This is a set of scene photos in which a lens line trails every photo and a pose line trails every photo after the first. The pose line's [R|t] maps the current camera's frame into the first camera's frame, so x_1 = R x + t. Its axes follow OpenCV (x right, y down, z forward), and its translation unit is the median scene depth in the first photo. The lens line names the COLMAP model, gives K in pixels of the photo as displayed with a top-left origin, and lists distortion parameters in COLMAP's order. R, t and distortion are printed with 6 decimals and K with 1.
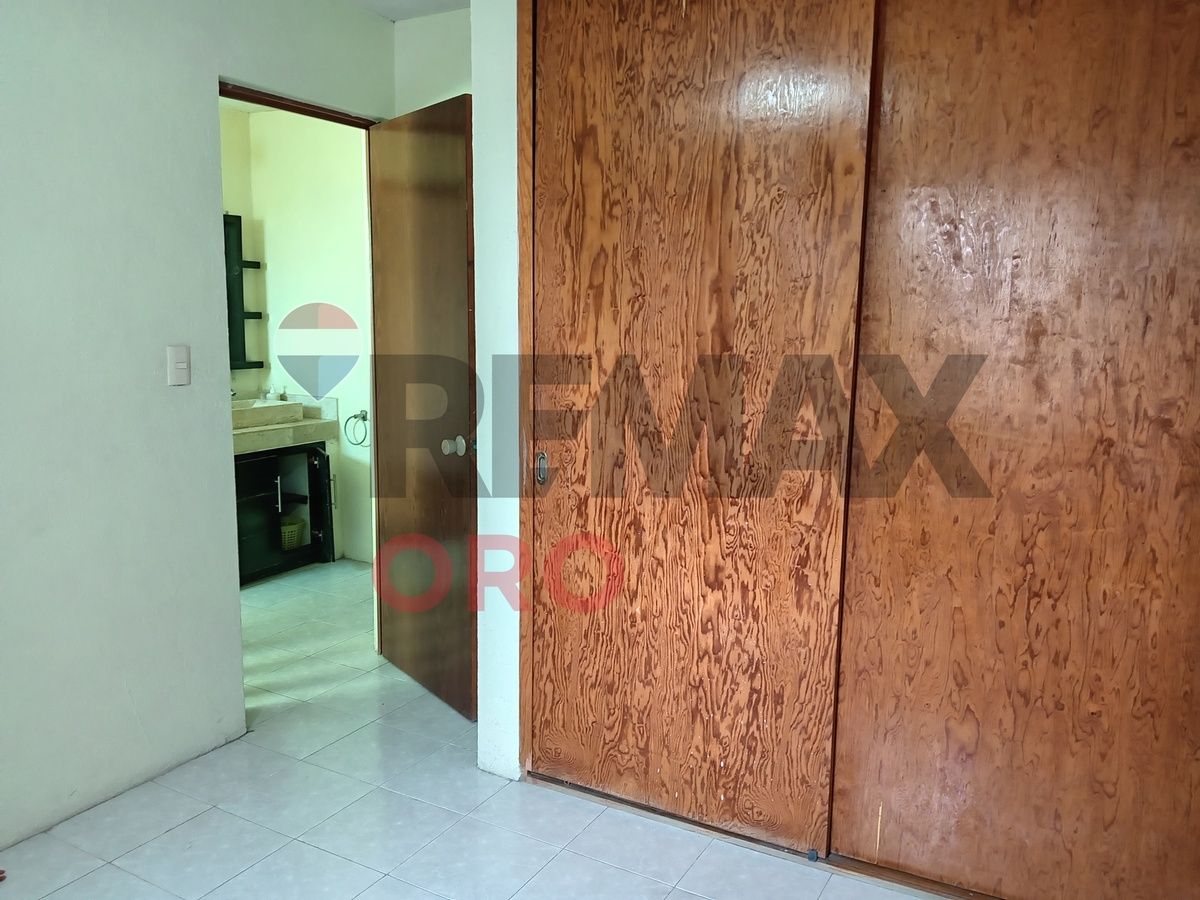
lens RADIAL K [[934.7, 0, 600.8], [0, 934.7, 444.2], [0, 0, 1]] dist [0.056600, -0.100187]
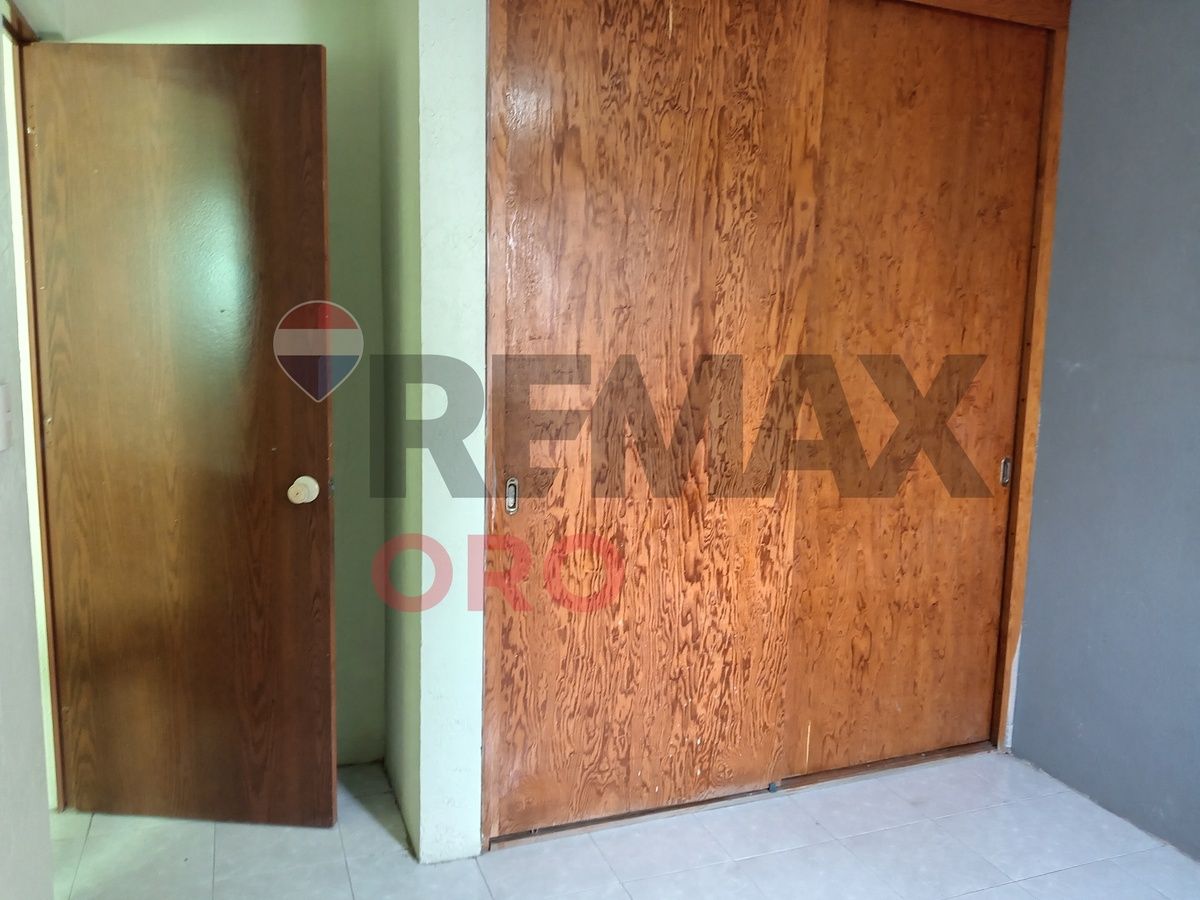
lens RADIAL K [[934.7, 0, 600.8], [0, 934.7, 444.2], [0, 0, 1]] dist [0.056600, -0.100187]
pose [[0.645010, -0.104100, 0.757050, -0.754979], [0.095089, 0.993912, 0.055654, -0.073176], [-0.758235, 0.036090, 0.650982, 0.385007]]
